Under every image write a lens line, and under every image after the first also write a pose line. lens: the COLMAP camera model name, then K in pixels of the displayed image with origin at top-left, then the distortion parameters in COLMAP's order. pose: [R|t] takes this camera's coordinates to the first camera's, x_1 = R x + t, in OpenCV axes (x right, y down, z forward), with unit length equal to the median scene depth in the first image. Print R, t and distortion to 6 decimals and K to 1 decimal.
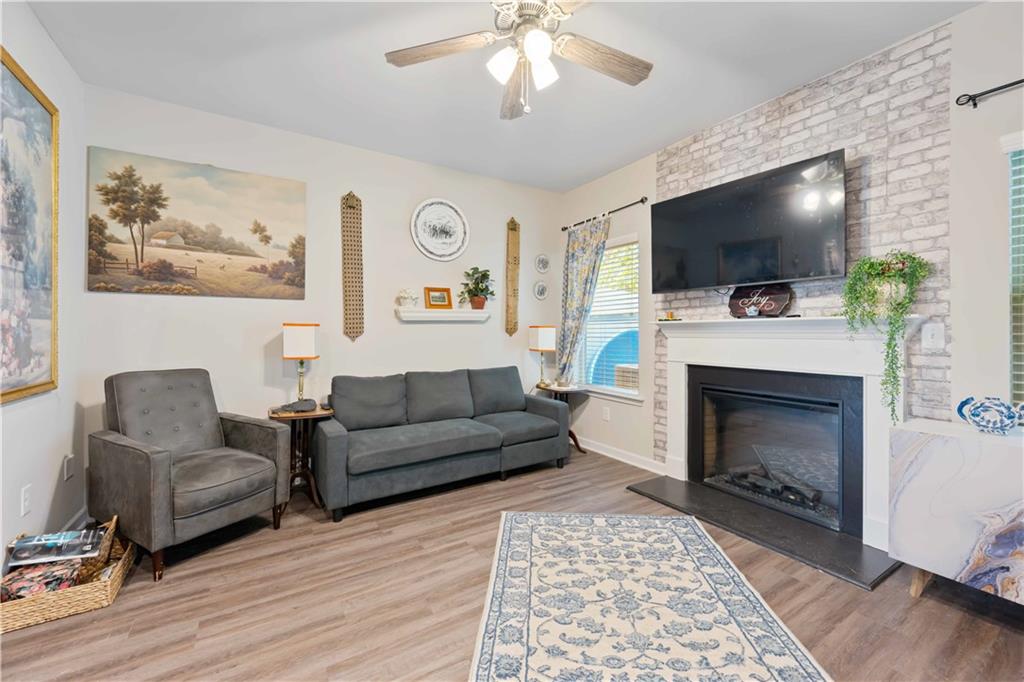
lens RADIAL K [[408.6, 0, 512.5], [0, 408.6, 332.5], [0, 0, 1]] dist [-0.001874, -0.000115]
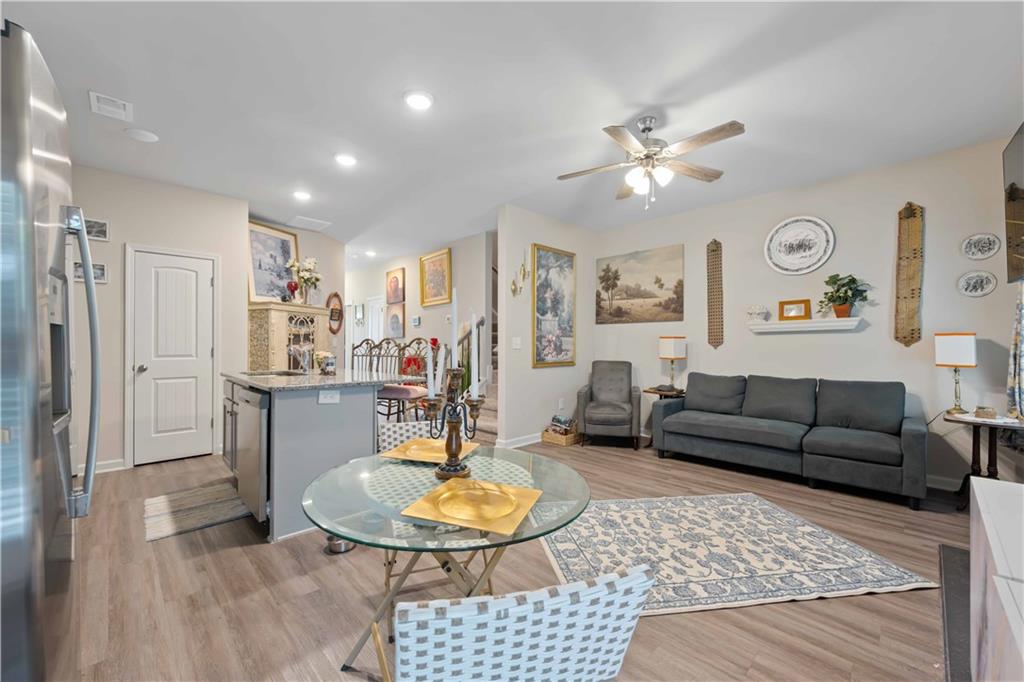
lens RADIAL K [[411.9, 0, 512.0], [0, 411.9, 341.0], [0, 0, 1]] dist [-0.000597, -0.000066]
pose [[0.206737, -0.008004, -0.978364, 0.947533], [-0.001940, 0.999961, -0.008591, 0.009519], [0.978395, 0.003675, 0.206714, 0.070962]]
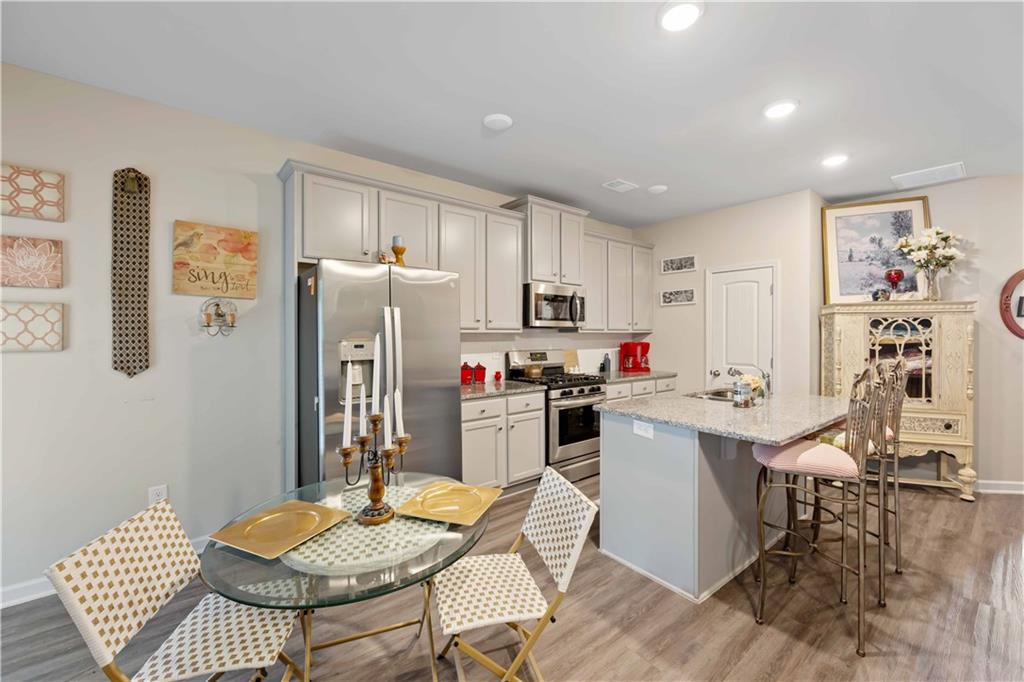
lens RADIAL K [[411.9, 0, 512.0], [0, 411.9, 341.0], [0, 0, 1]] dist [-0.000597, -0.000066]
pose [[-0.993236, 0.000426, -0.116114, 0.322777], [-0.001683, 0.999835, 0.018061, -0.062522], [0.116103, 0.018134, -0.993072, 0.643246]]
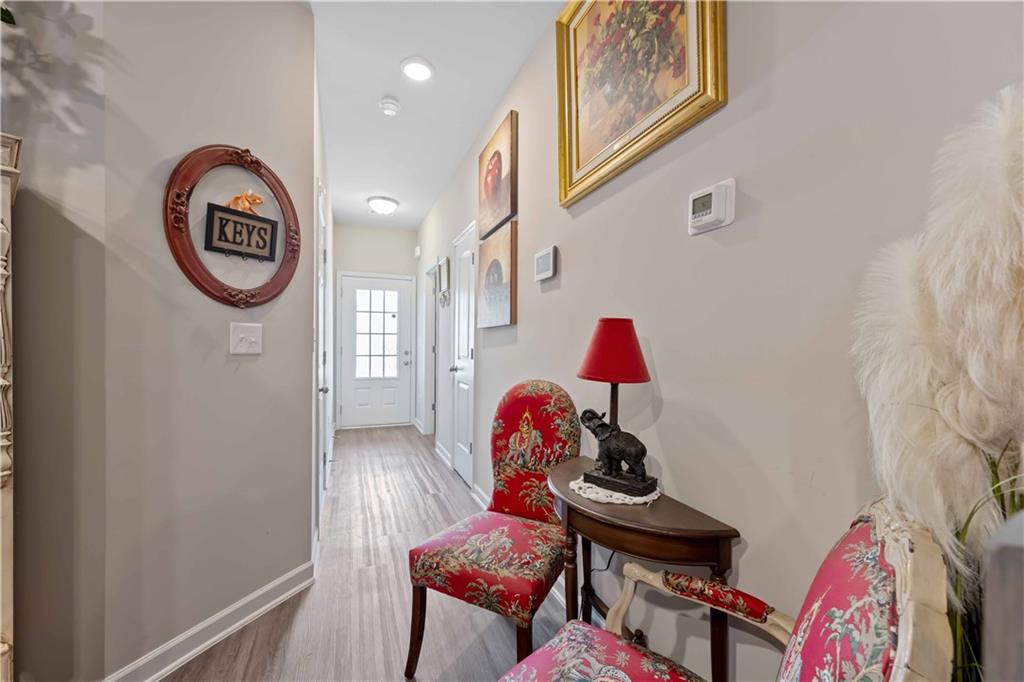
lens RADIAL K [[404.3, 0, 512.0], [0, 404.3, 341.0], [0, 0, 1]] dist [-0.000184, -0.000049]
pose [[-0.180654, -0.006866, -0.983523, -0.871207], [-0.007363, 0.999957, -0.005628, 0.004682], [0.983519, 0.006225, -0.180697, 0.087384]]
